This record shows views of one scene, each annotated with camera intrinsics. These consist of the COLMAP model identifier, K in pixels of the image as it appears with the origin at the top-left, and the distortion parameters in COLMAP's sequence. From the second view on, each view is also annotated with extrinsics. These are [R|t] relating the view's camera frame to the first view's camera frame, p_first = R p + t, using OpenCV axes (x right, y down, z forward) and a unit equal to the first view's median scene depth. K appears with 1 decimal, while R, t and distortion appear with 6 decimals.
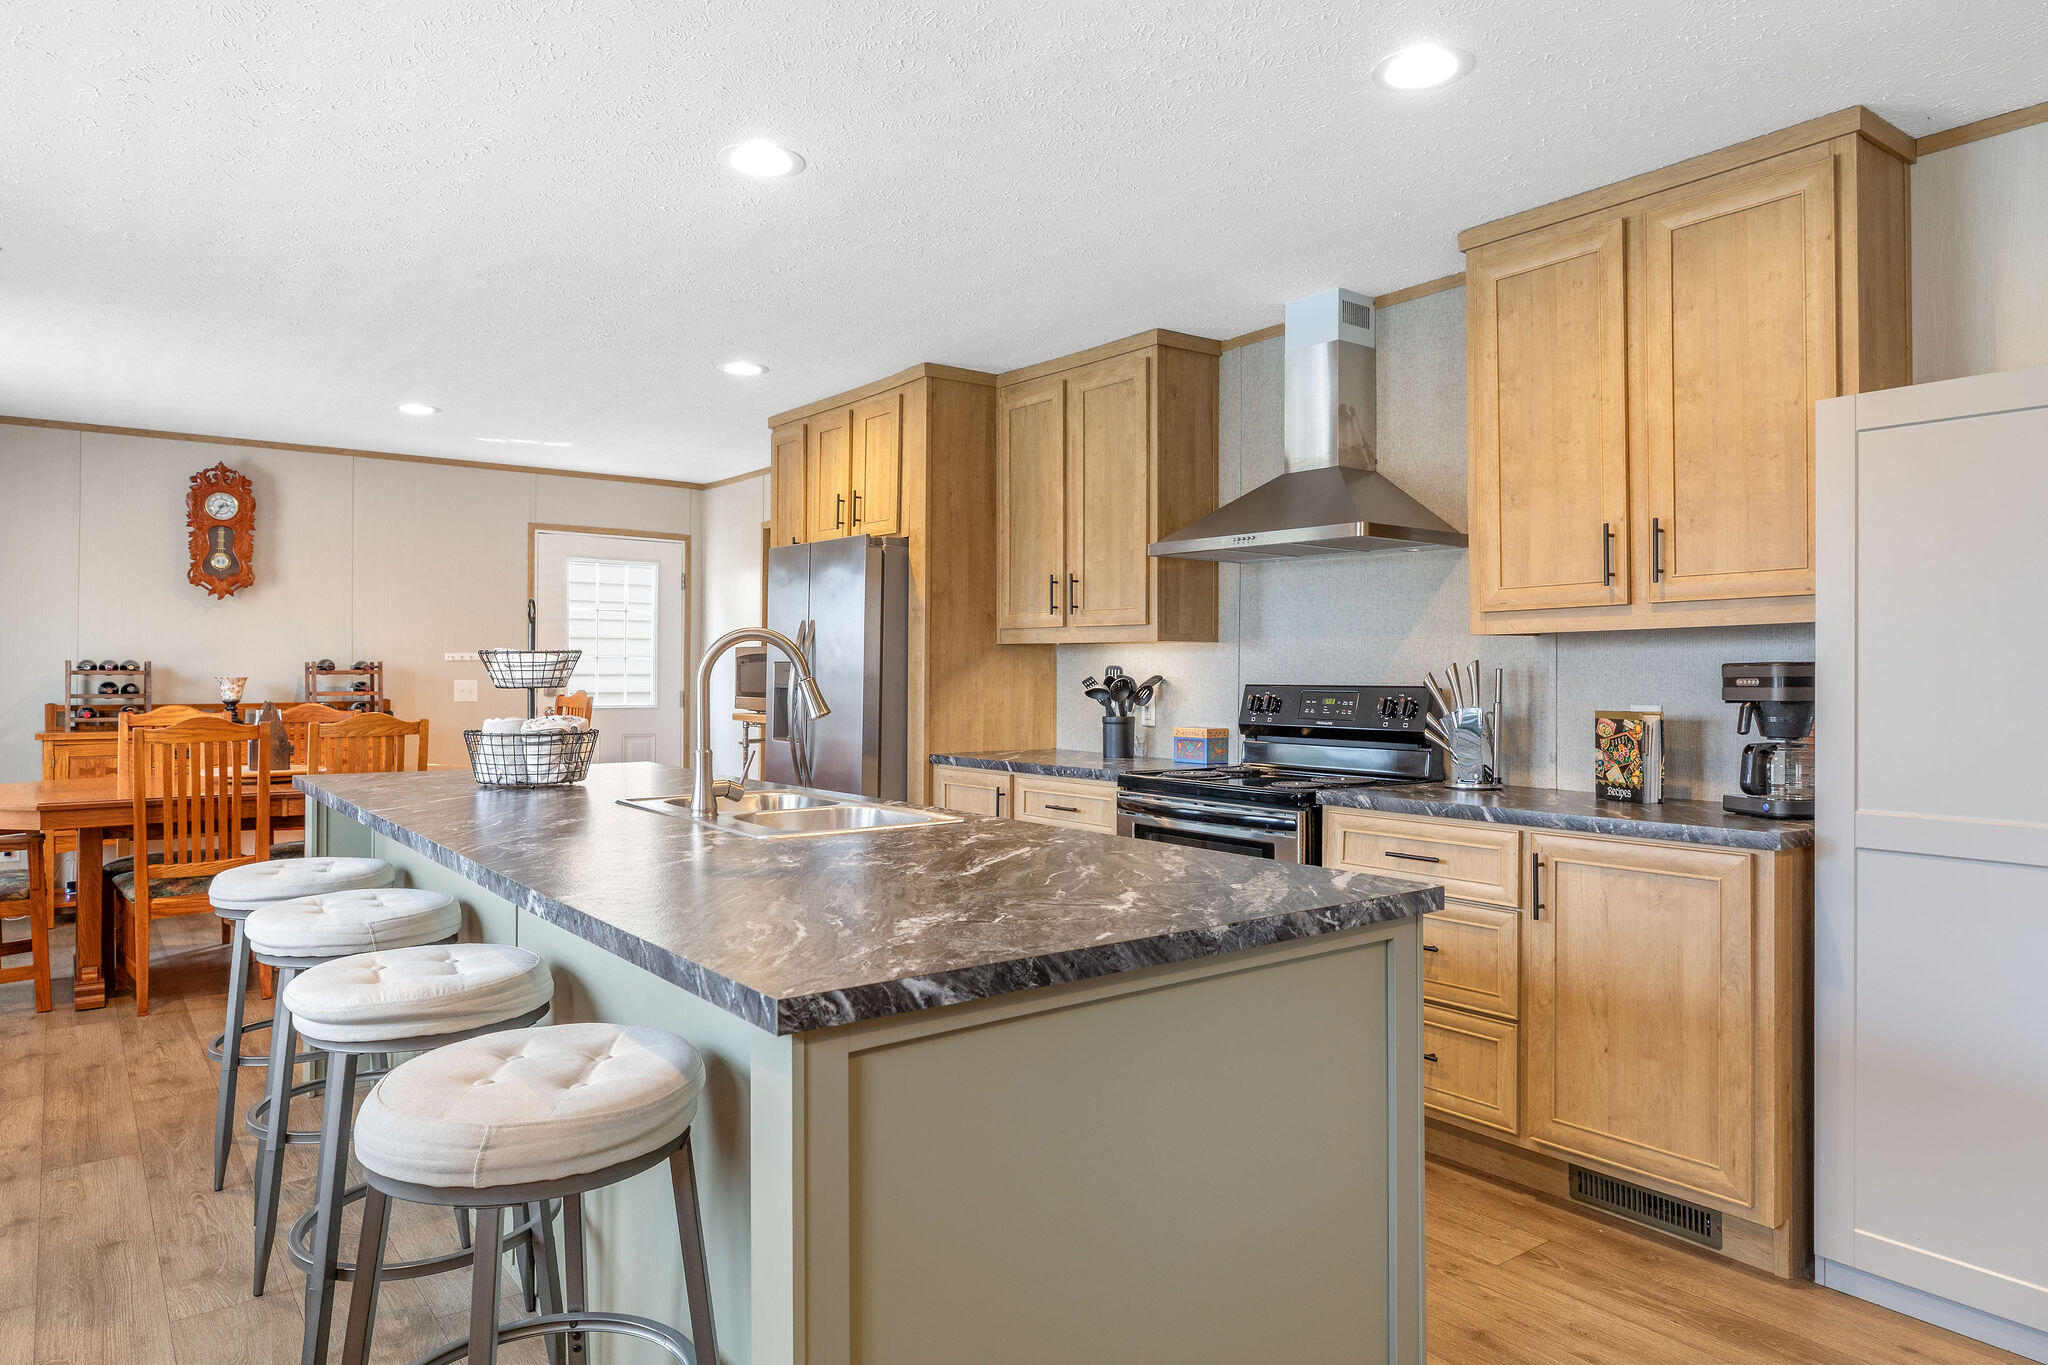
lens RADIAL K [[1276.1, 0, 1019.0], [0, 1276.1, 666.0], [0, 0, 1]] dist [0.004031, 0.000649]
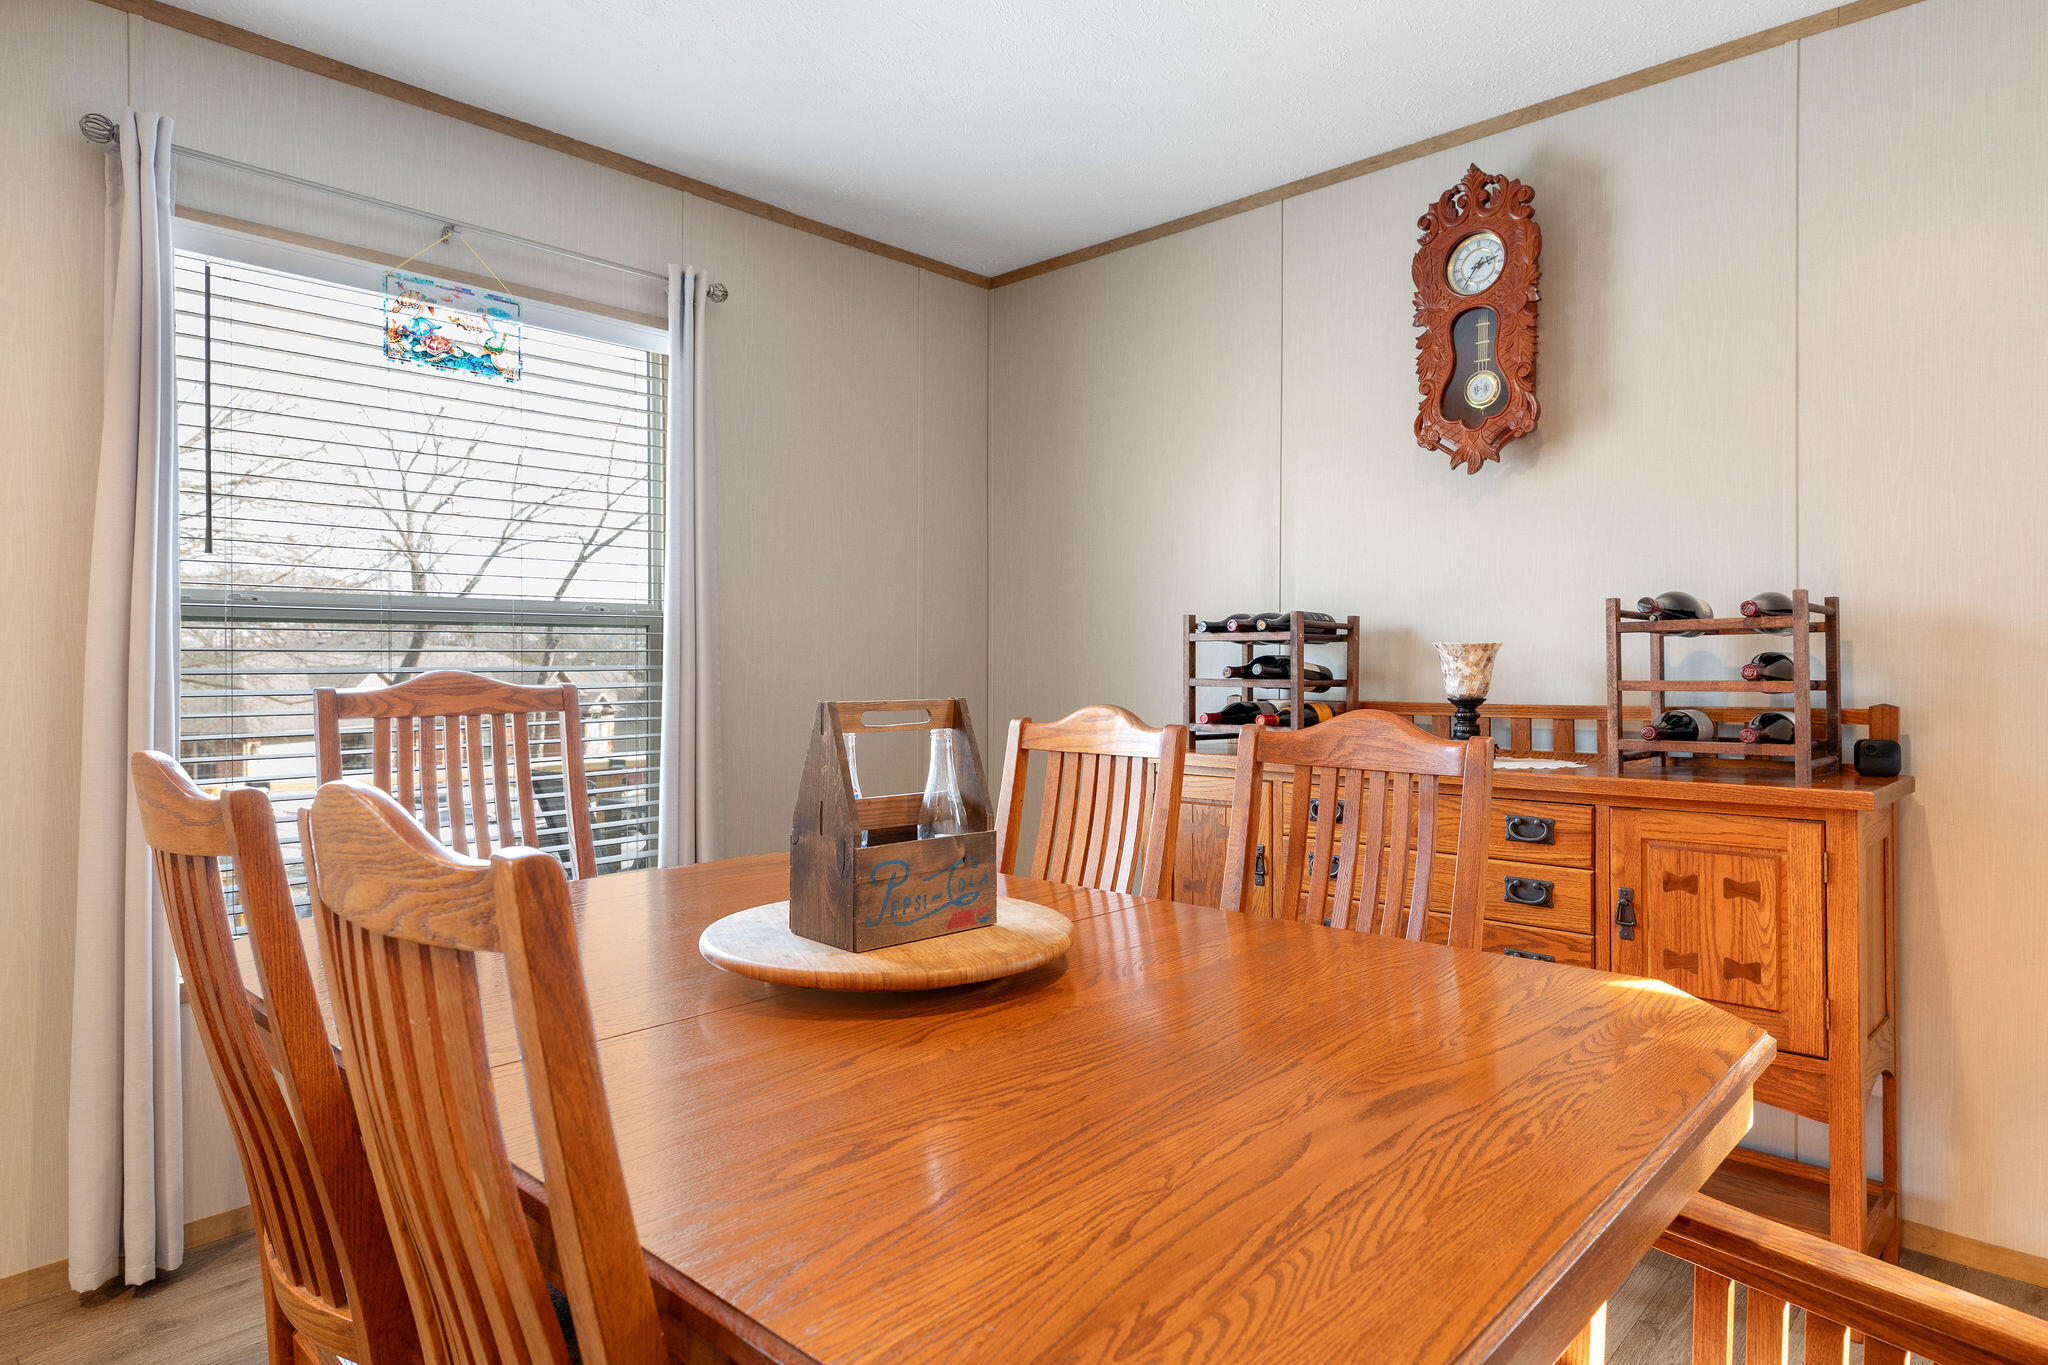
lens RADIAL K [[1198.0, 0, 1031.4], [0, 1198.0, 661.4], [0, 0, 1]] dist [0.005261, 0.000823]
pose [[0.185182, -0.006181, -0.982685, -0.373537], [0.004912, 0.999974, -0.005364, 0.024714], [0.982692, -0.003834, 0.185207, 1.195448]]
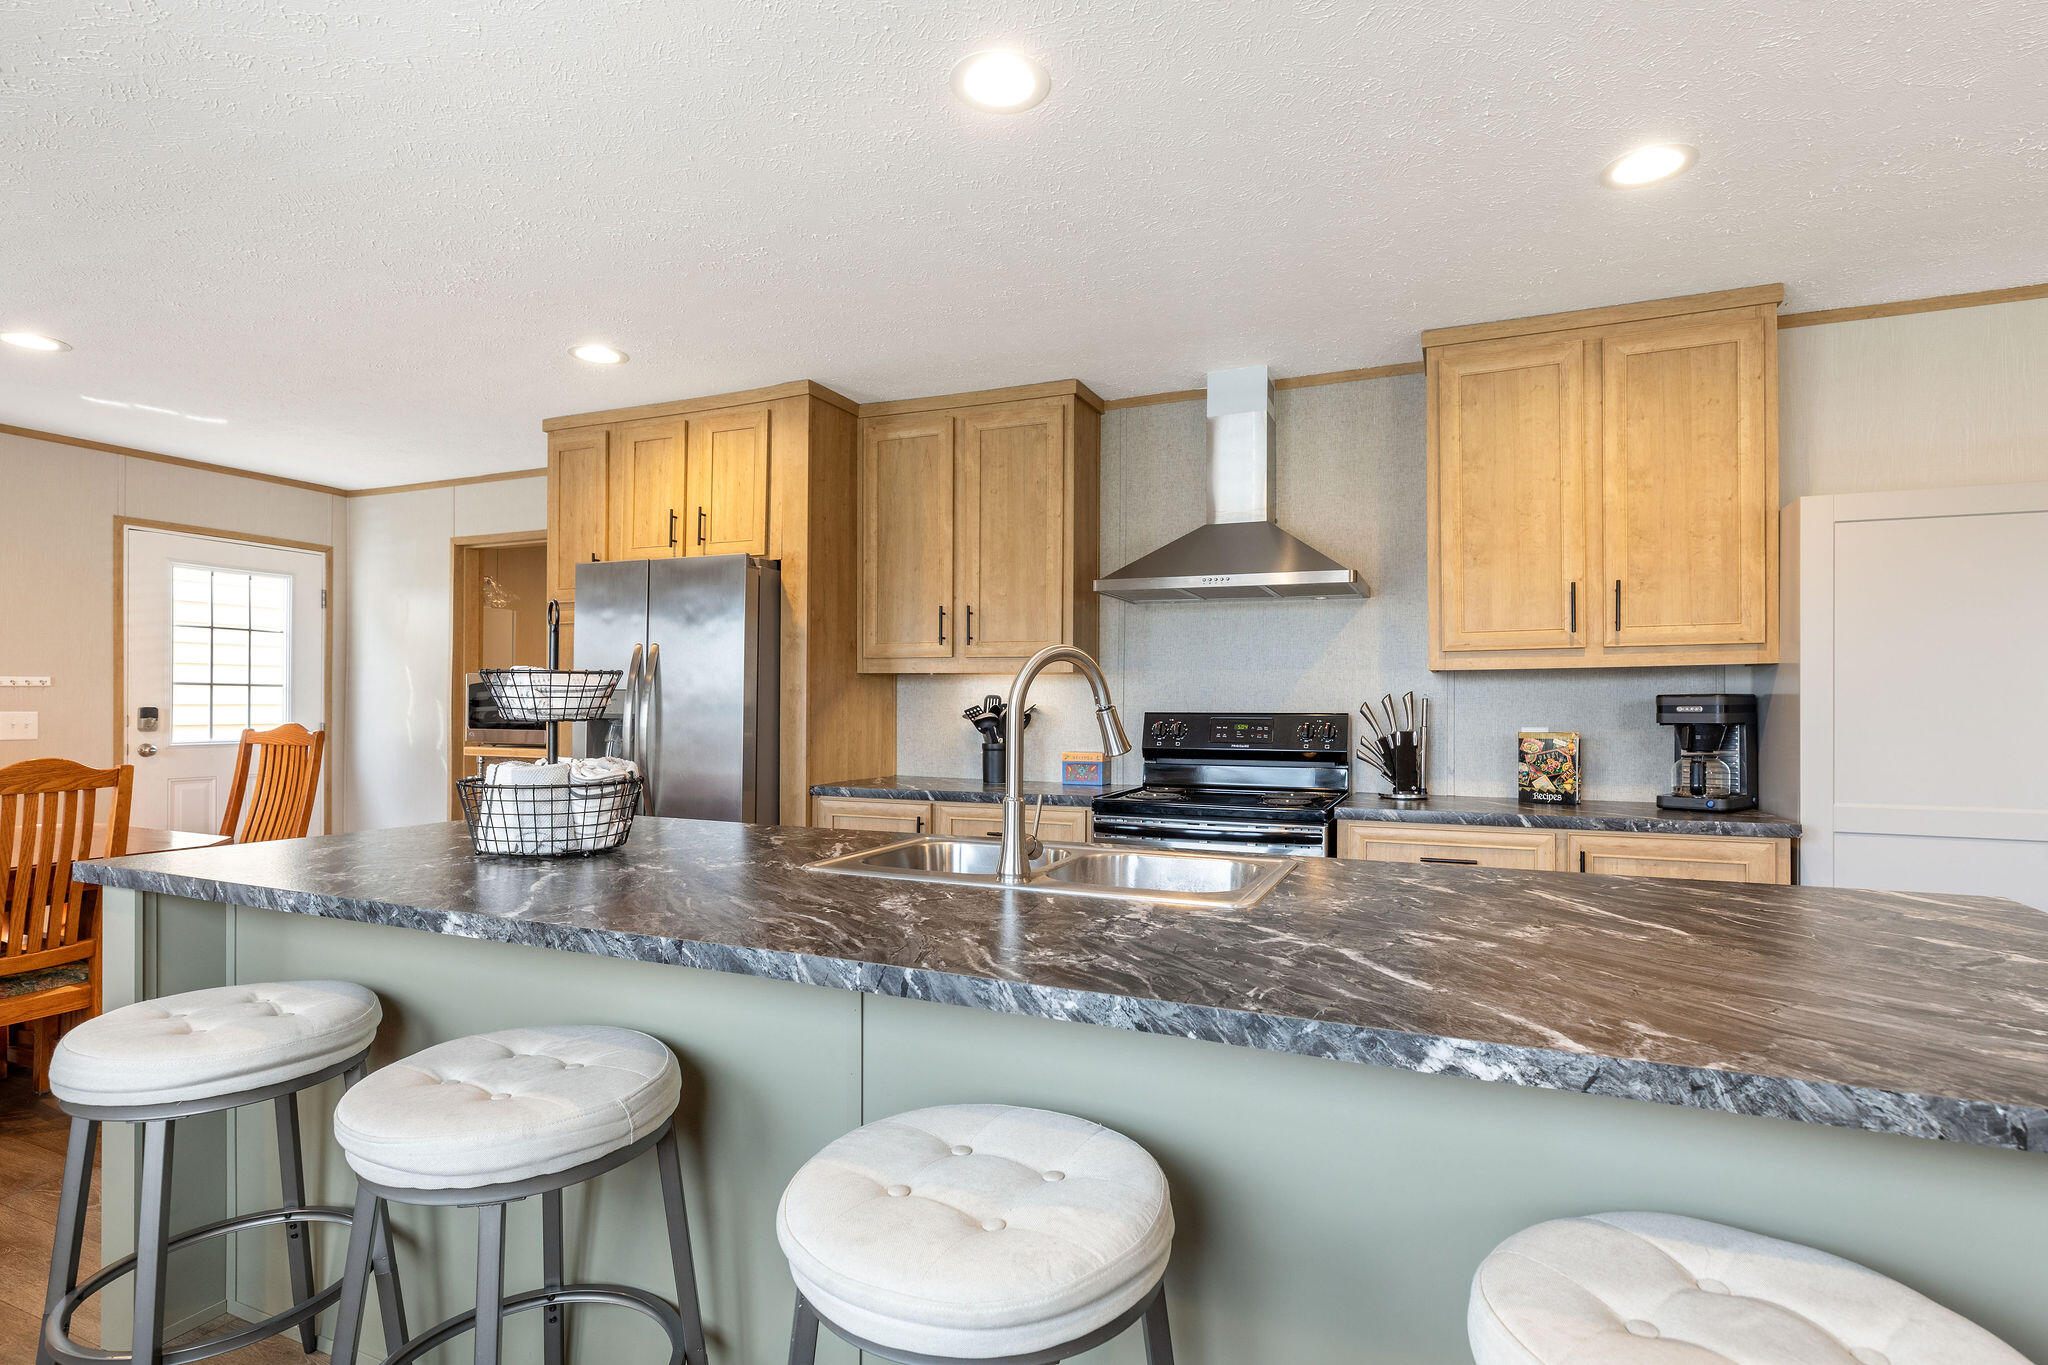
lens RADIAL K [[1016.8, 0, 1031.3], [0, 1016.8, 705.3], [0, 0, 1]] dist [-0.006049, -0.000206]
pose [[0.869124, -0.000540, 0.494593, -0.352495], [-0.003126, 0.999973, 0.006584, 0.002687], [-0.494584, -0.007269, 0.869100, 0.286177]]
